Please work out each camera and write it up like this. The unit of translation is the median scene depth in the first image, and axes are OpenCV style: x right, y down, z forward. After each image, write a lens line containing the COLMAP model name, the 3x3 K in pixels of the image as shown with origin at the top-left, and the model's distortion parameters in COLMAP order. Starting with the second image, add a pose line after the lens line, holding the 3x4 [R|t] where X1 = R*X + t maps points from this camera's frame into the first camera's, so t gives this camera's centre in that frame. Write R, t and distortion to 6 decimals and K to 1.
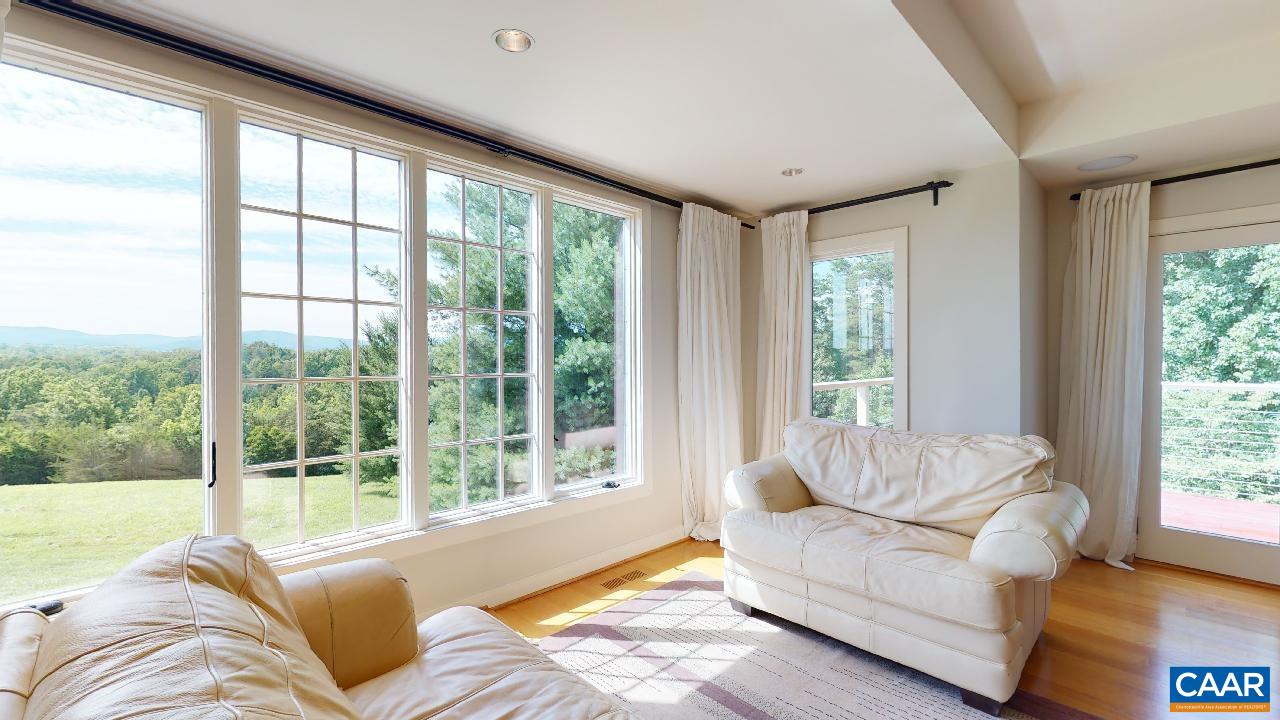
lens RADIAL K [[527.5, 0, 633.8], [0, 527.5, 361.8], [0, 0, 1]] dist [0.004068, 0.000169]
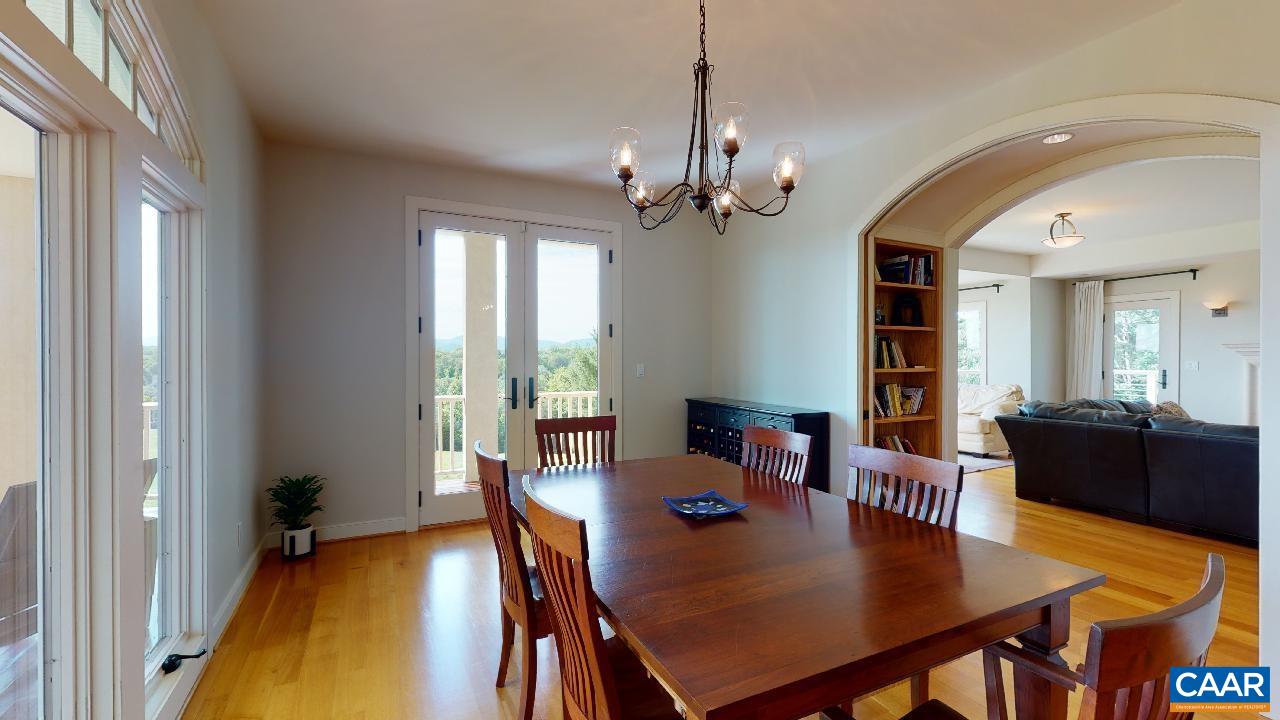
lens RADIAL K [[527.5, 0, 637.3], [0, 527.5, 359.1], [0, 0, 1]] dist [0.004068, 0.000169]
pose [[0.950257, 0.001654, -0.311463, -0.220762], [0.001587, 0.999947, 0.010151, -0.020845], [0.311463, -0.010141, 0.950204, -1.667580]]
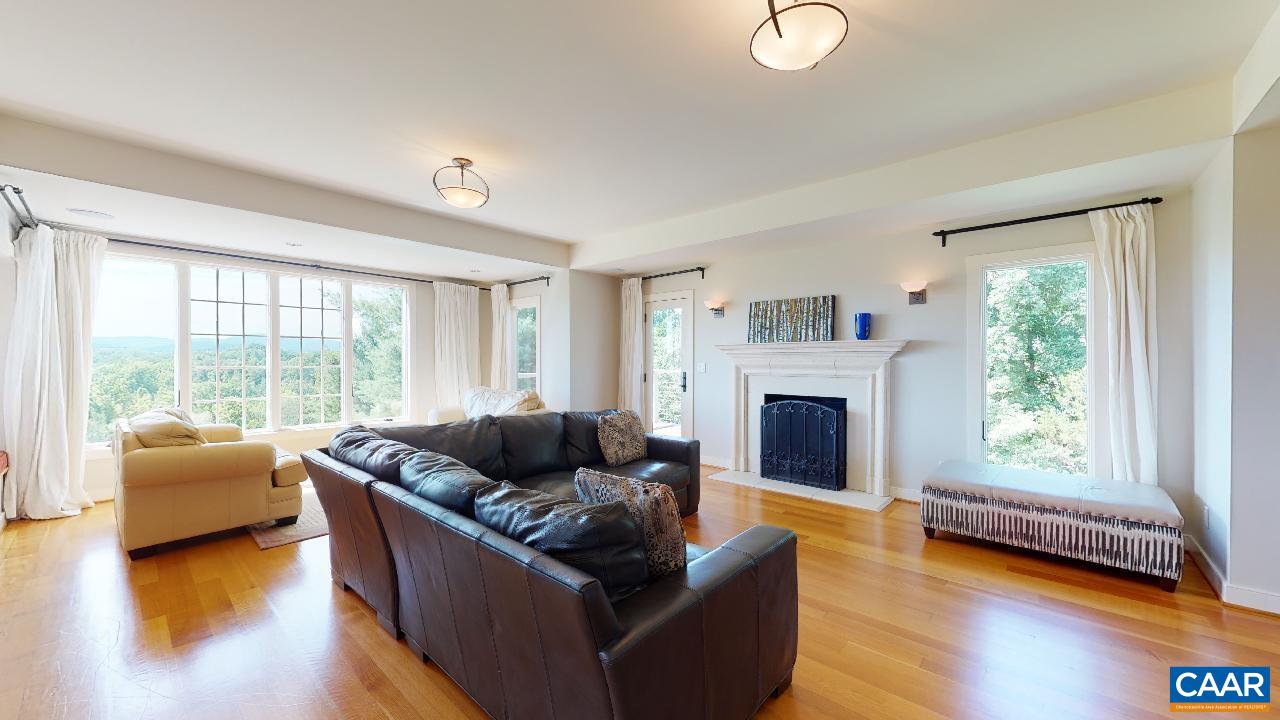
lens RADIAL K [[480.8, 0, 651.7], [0, 480.8, 363.5], [0, 0, 1]] dist [0.000667, -0.000011]
pose [[0.997796, -0.000606, 0.066360, 0.801536], [0.000358, 0.999993, 0.003741, 0.005035], [-0.066361, -0.003709, 0.997789, -0.885565]]
